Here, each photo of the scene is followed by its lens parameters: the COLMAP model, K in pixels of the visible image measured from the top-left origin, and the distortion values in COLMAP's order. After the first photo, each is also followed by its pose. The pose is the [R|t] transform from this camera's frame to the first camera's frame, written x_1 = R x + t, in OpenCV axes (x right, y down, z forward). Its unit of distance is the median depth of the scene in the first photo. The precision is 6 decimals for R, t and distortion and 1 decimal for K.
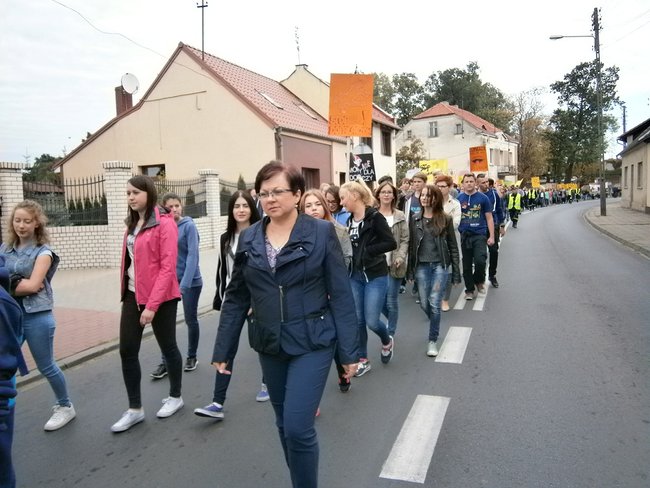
lens RADIAL K [[529.4, 0, 325.0], [0, 529.4, 244.0], [0, 0, 1]] dist [-0.065384, 0.072405]
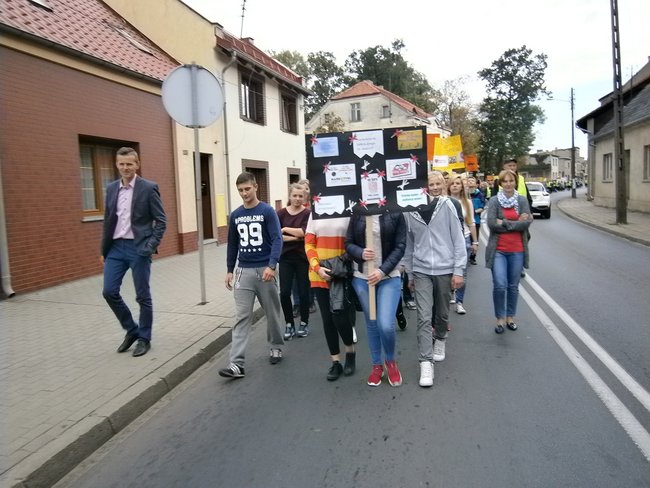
lens RADIAL K [[529.4, 0, 325.0], [0, 529.4, 244.0], [0, 0, 1]] dist [-0.065384, 0.072405]
pose [[0.988994, -0.018136, 0.146839, 0.023921], [0.016938, 0.999812, 0.009403, -0.013617], [-0.146982, -0.006813, 0.989116, 0.135980]]
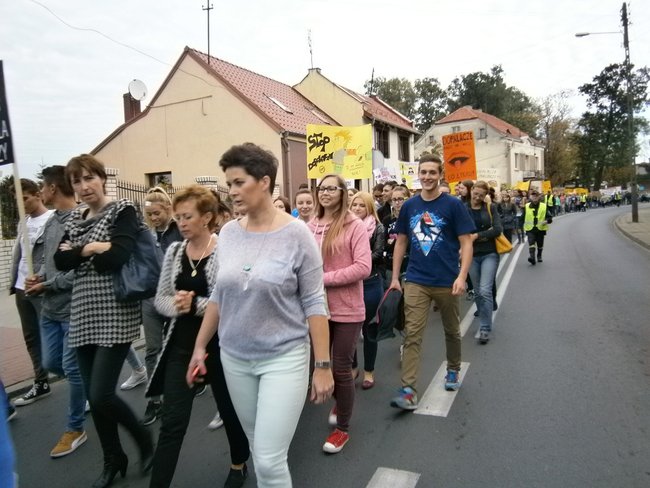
lens RADIAL K [[529.4, 0, 325.0], [0, 529.4, 244.0], [0, 0, 1]] dist [-0.065384, 0.072405]
pose [[0.998840, -0.003428, -0.048039, 0.006733], [0.002790, 0.999907, -0.013343, -0.001233], [0.048080, 0.013194, 0.998756, 0.011719]]
